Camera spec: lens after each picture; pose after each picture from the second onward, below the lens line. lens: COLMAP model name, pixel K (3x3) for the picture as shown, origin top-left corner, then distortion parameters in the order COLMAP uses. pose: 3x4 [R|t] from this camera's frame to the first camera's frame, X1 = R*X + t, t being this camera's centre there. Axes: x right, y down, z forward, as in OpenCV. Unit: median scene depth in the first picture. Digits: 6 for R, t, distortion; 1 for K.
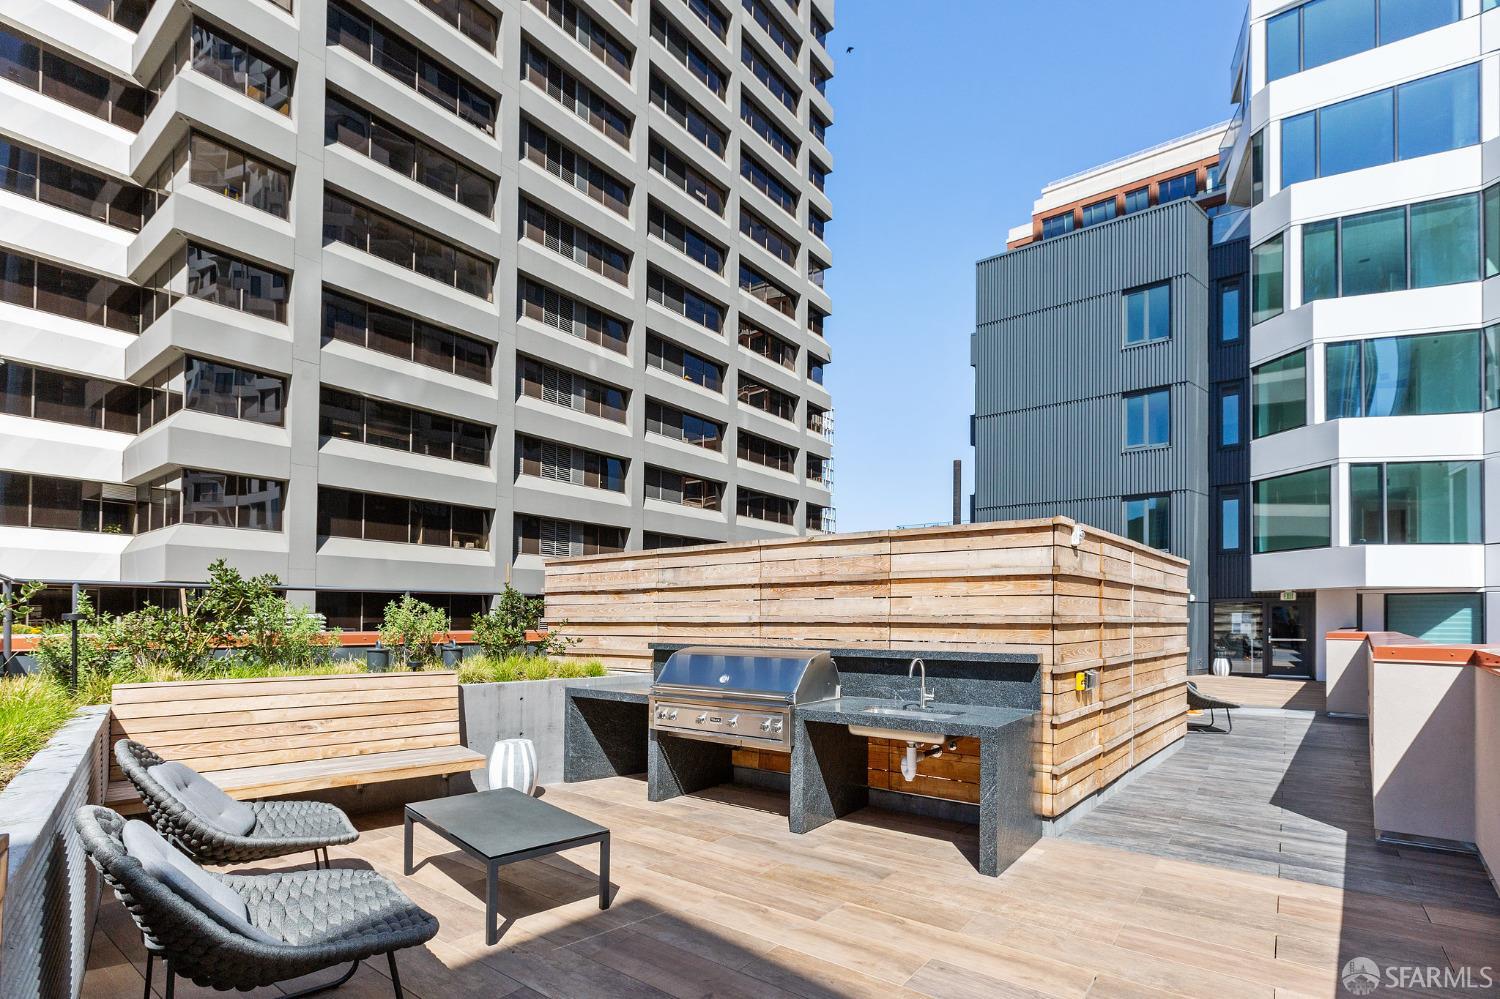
lens RADIAL K [[711.7, 0, 762.9], [0, 711.7, 603.9], [0, 0, 1]] dist [-0.000500, -0.000631]
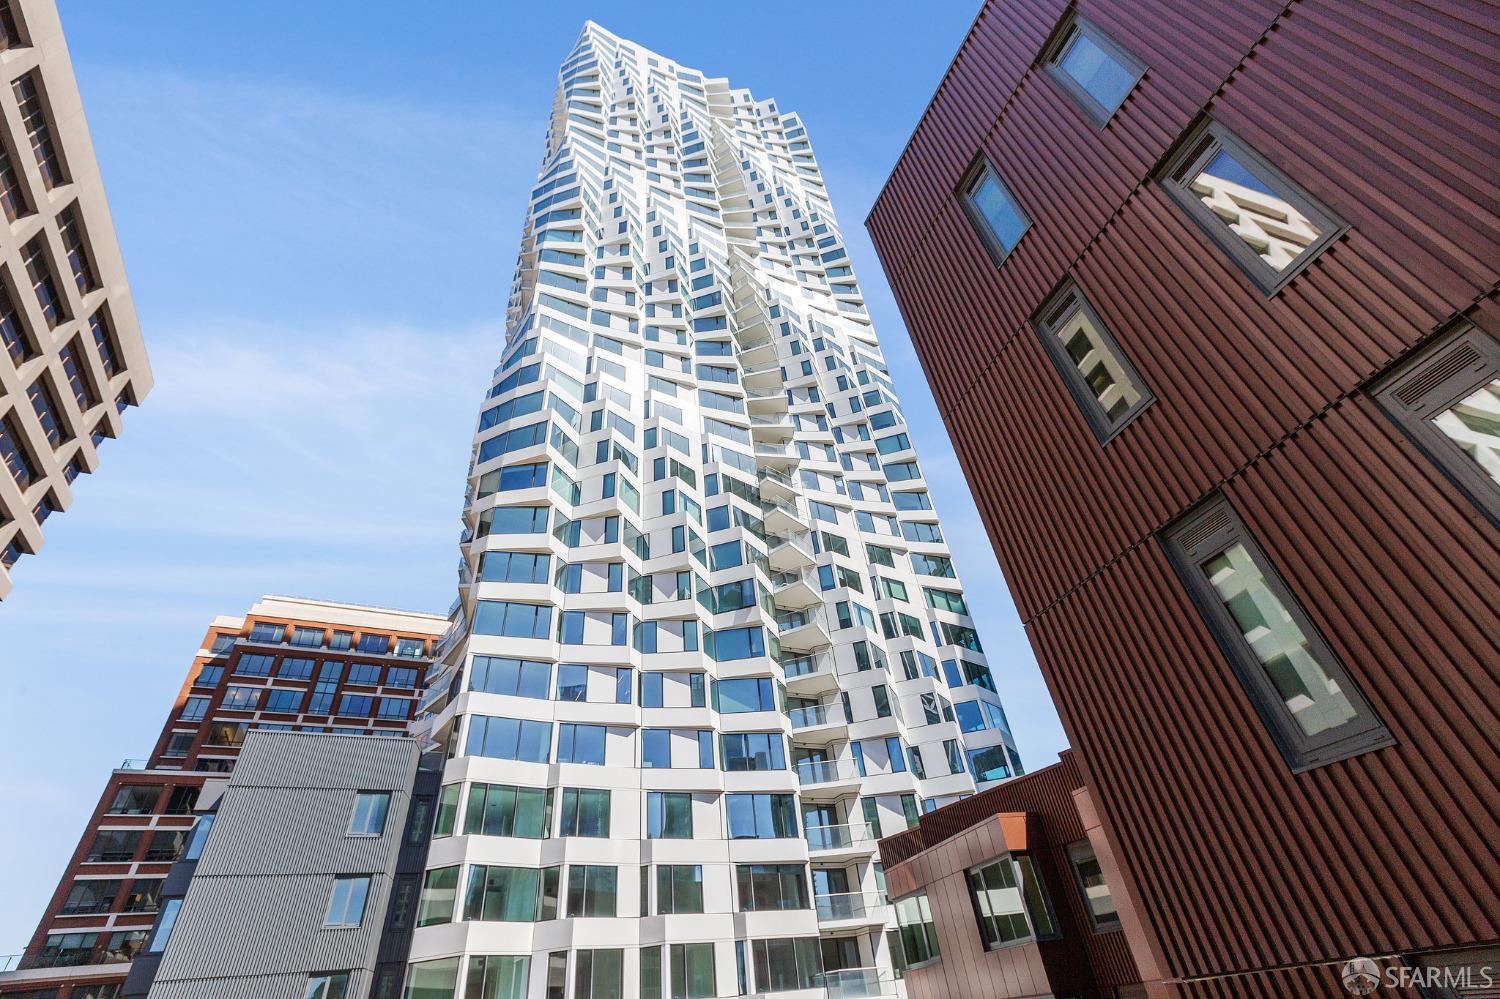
lens RADIAL K [[663.1, 0, 745.2], [0, 663.1, 502.7], [0, 0, 1]] dist [-0.001195, 0.000244]
pose [[0.475772, 0.508824, 0.717453, -0.241511], [0.077906, 0.788104, -0.610592, -0.025791], [-0.876112, 0.346396, 0.335318, -0.197993]]
